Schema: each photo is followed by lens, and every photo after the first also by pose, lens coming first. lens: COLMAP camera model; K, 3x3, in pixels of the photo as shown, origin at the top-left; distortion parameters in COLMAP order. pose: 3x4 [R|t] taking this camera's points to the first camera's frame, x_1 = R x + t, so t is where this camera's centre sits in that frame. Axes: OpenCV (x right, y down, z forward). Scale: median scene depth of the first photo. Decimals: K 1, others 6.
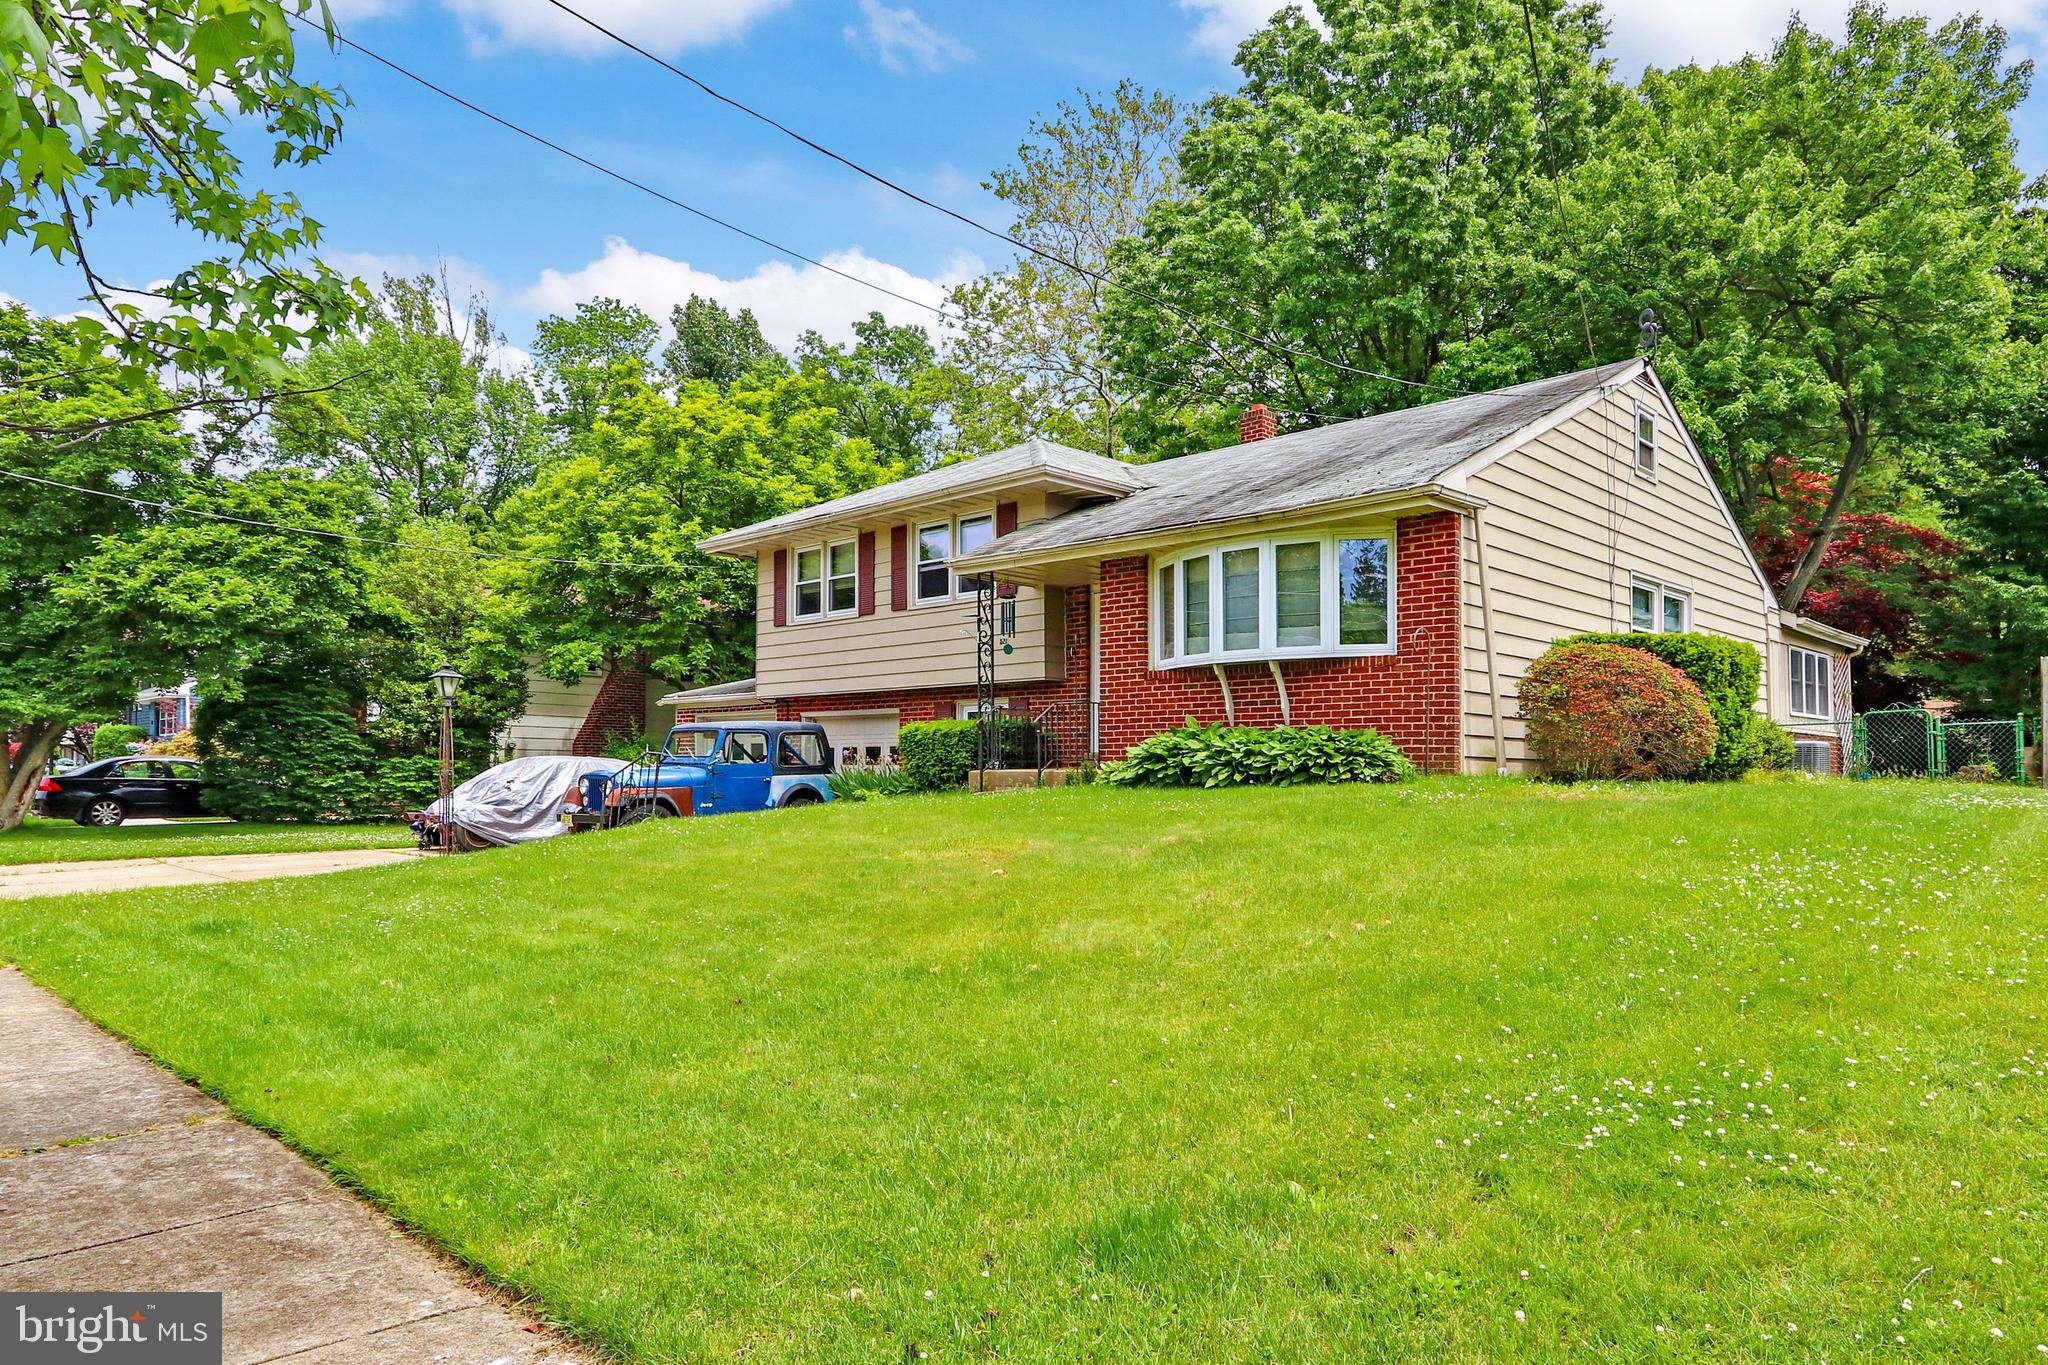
lens RADIAL K [[1190.7, 0, 1021.5], [0, 1190.7, 724.4], [0, 0, 1]] dist [-0.000799, -0.000154]
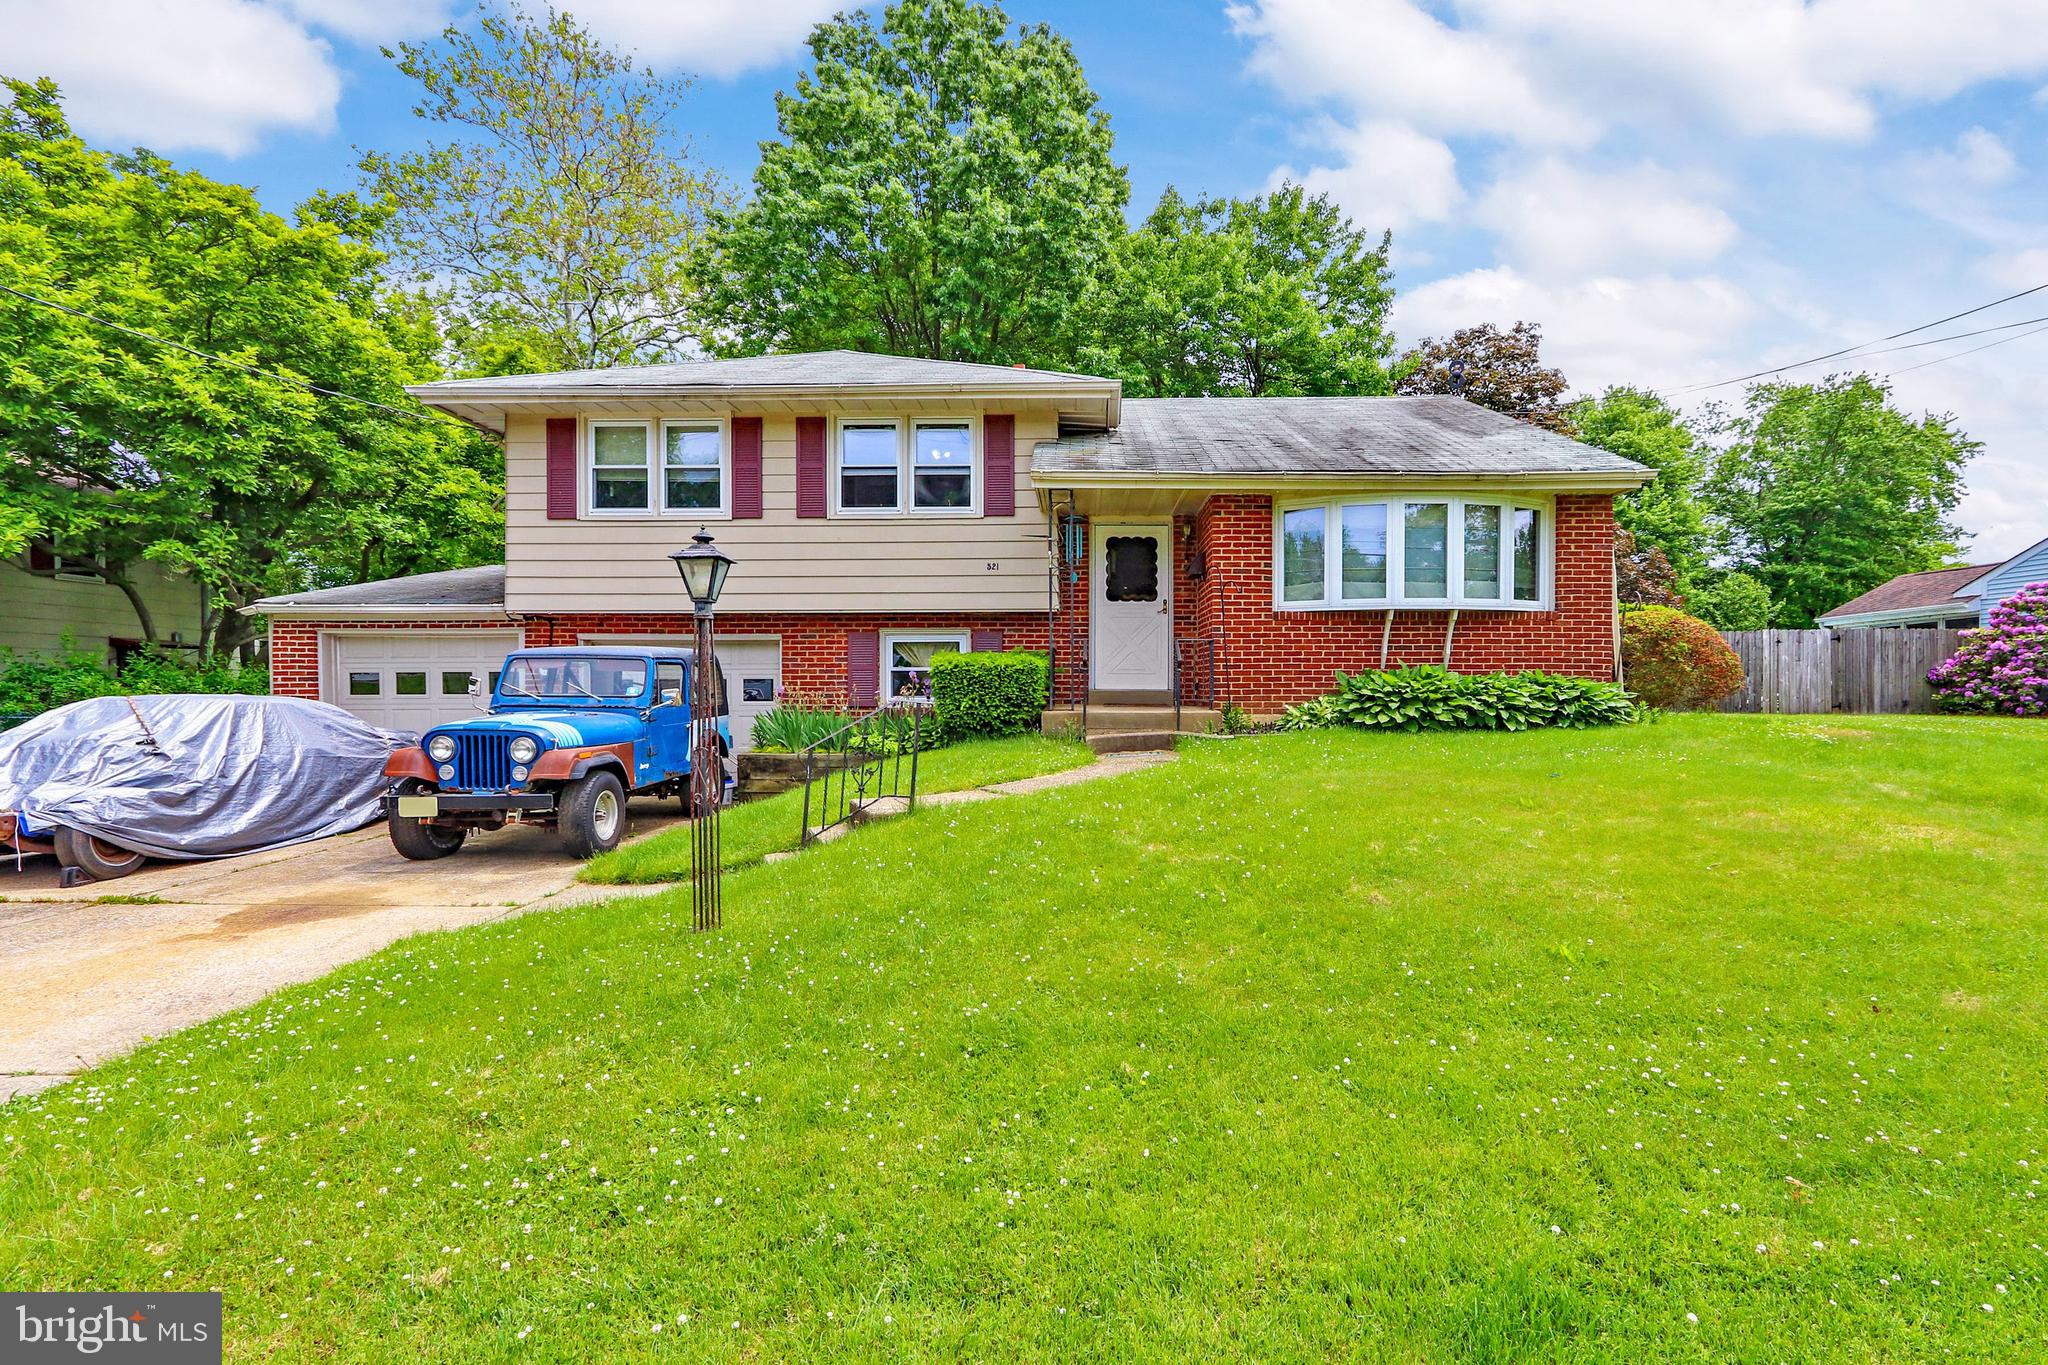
lens RADIAL K [[919.3, 0, 1024.0], [0, 919.3, 682.5], [0, 0, 1]] dist [-0.003810, -0.000524]
pose [[0.747257, -0.004205, 0.664522, -0.422288], [-0.021376, 0.999310, 0.030362, -0.002623], [-0.664192, -0.036893, 0.746652, 0.412464]]
